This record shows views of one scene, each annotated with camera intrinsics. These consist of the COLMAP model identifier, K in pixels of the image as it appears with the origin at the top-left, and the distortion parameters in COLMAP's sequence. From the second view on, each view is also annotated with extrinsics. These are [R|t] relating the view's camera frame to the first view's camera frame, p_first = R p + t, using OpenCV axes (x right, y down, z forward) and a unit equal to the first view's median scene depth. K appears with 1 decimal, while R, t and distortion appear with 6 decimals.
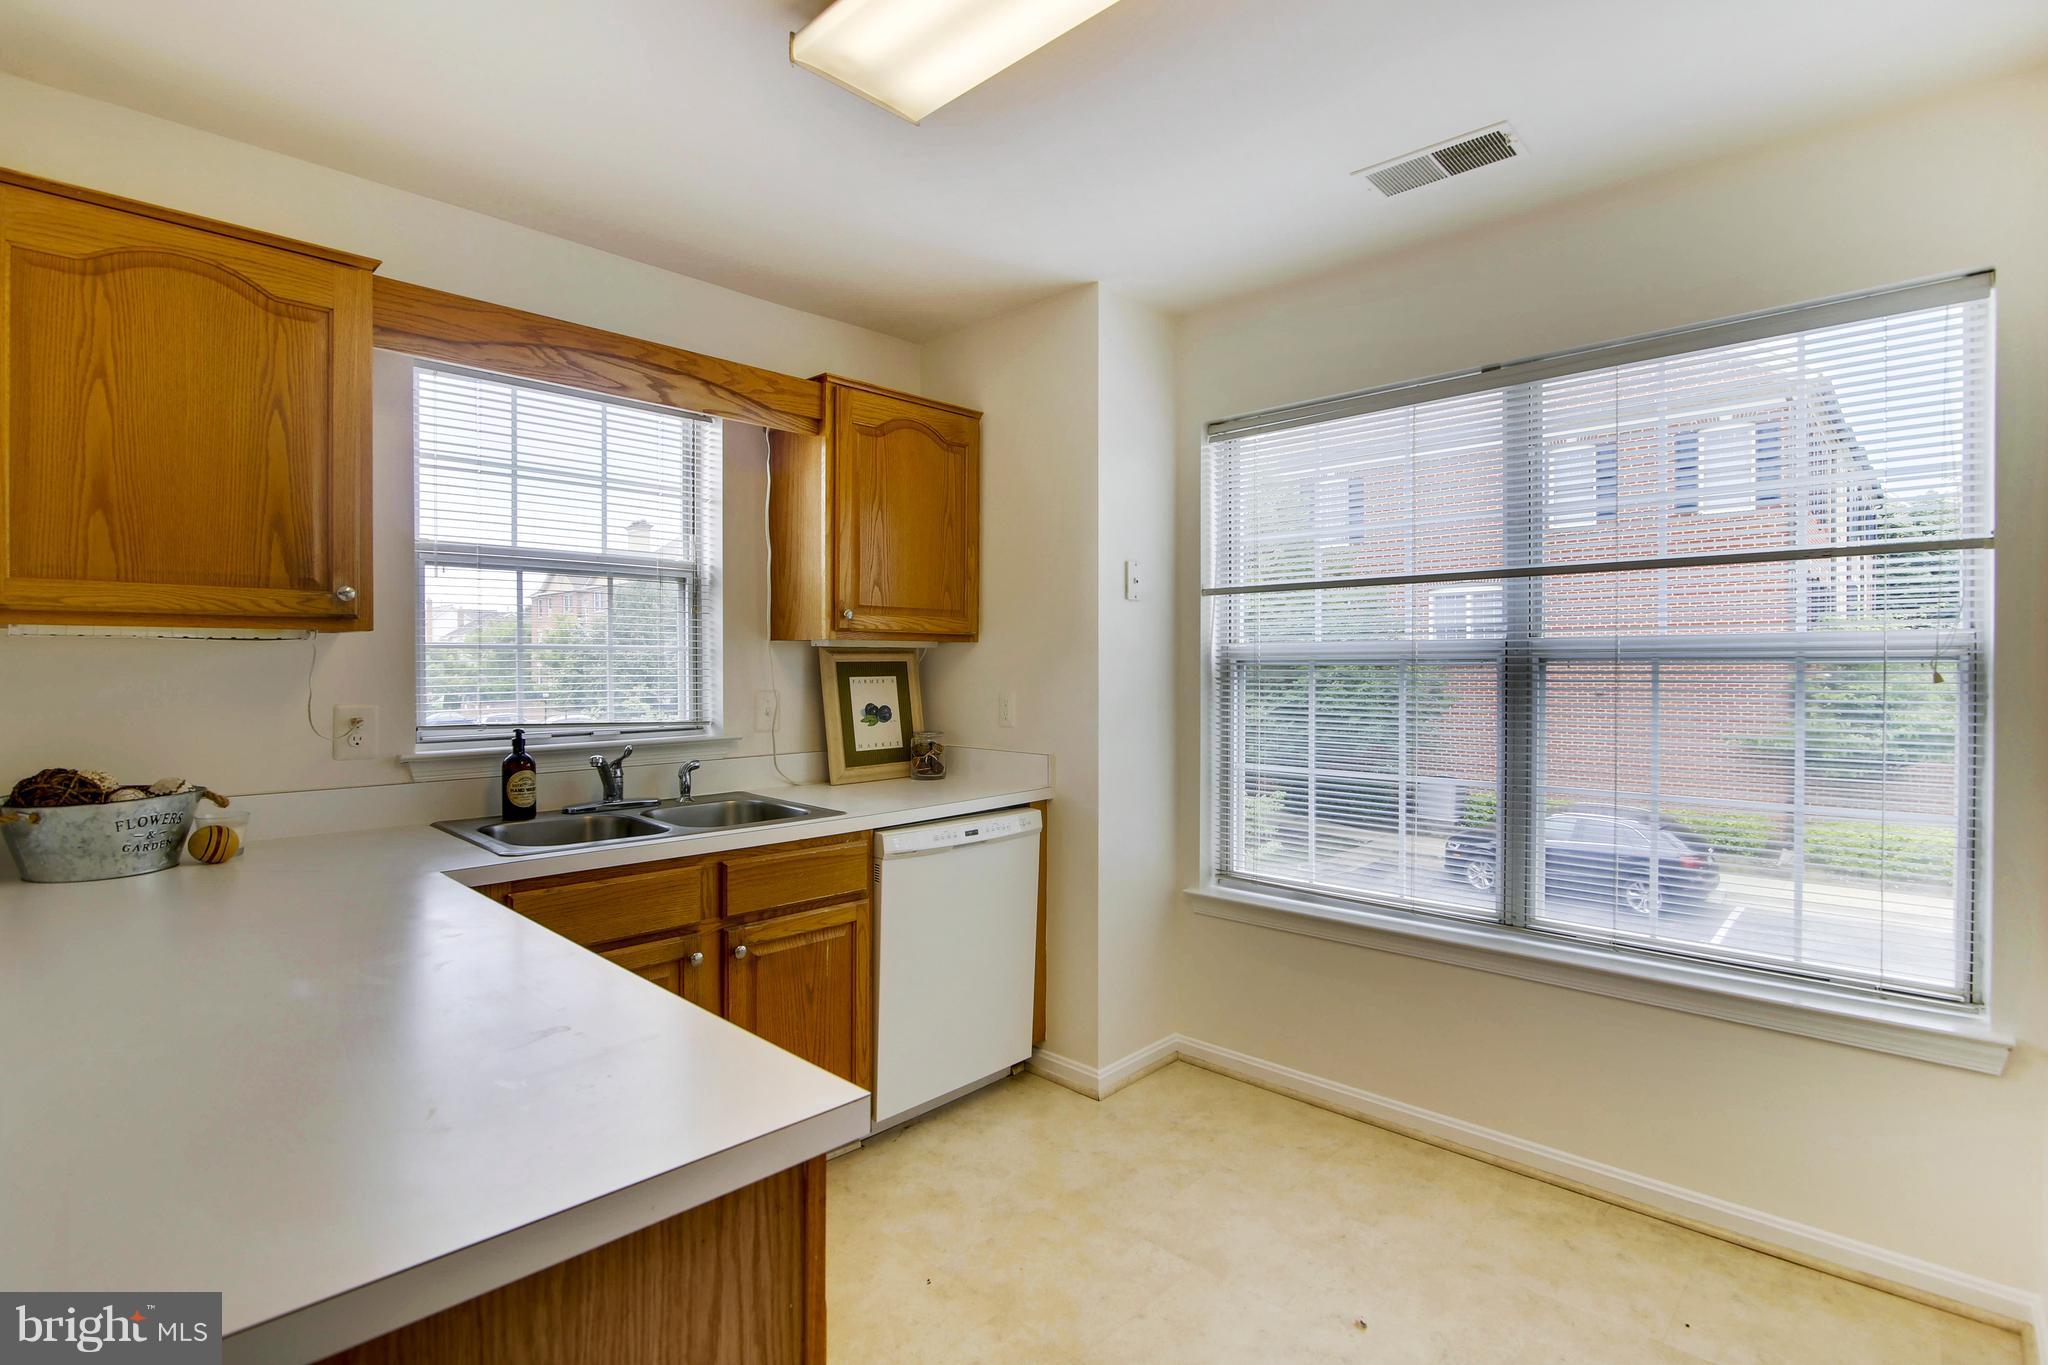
lens RADIAL K [[961.8, 0, 1024.0], [0, 961.8, 682.5], [0, 0, 1]] dist [-0.004425, -0.000397]
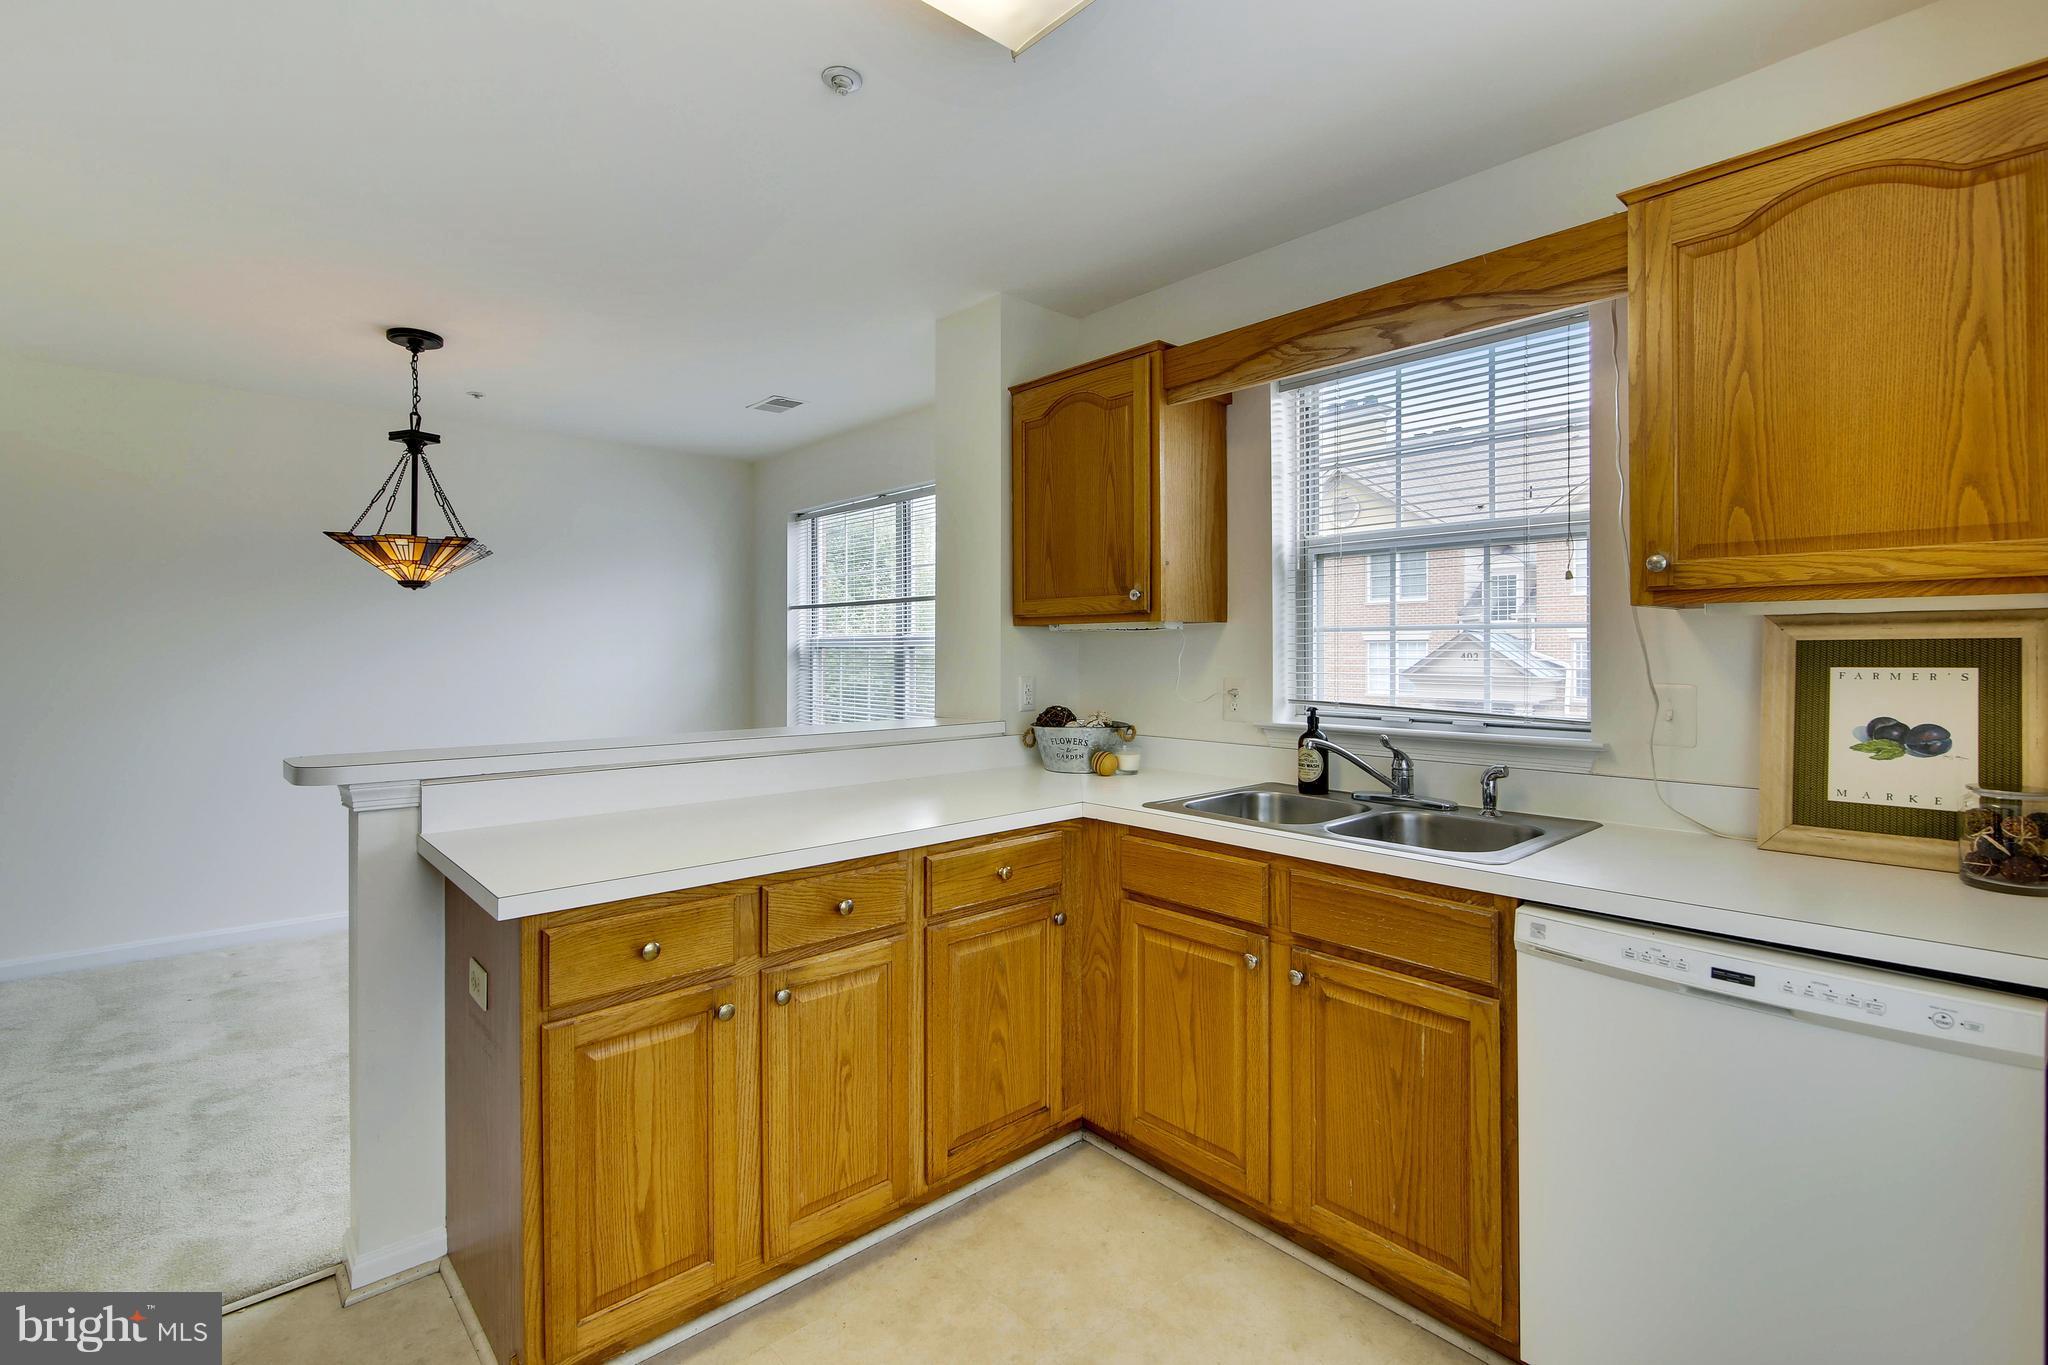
lens RADIAL K [[969.6, 0, 1026.6], [0, 969.6, 649.3], [0, 0, 1]] dist [0.000651, 0.000249]
pose [[-0.073166, 0.001802, -0.997318, 0.519955], [-0.015170, 0.999881, 0.002920, -0.012934], [0.997204, 0.015343, -0.073130, 0.715450]]
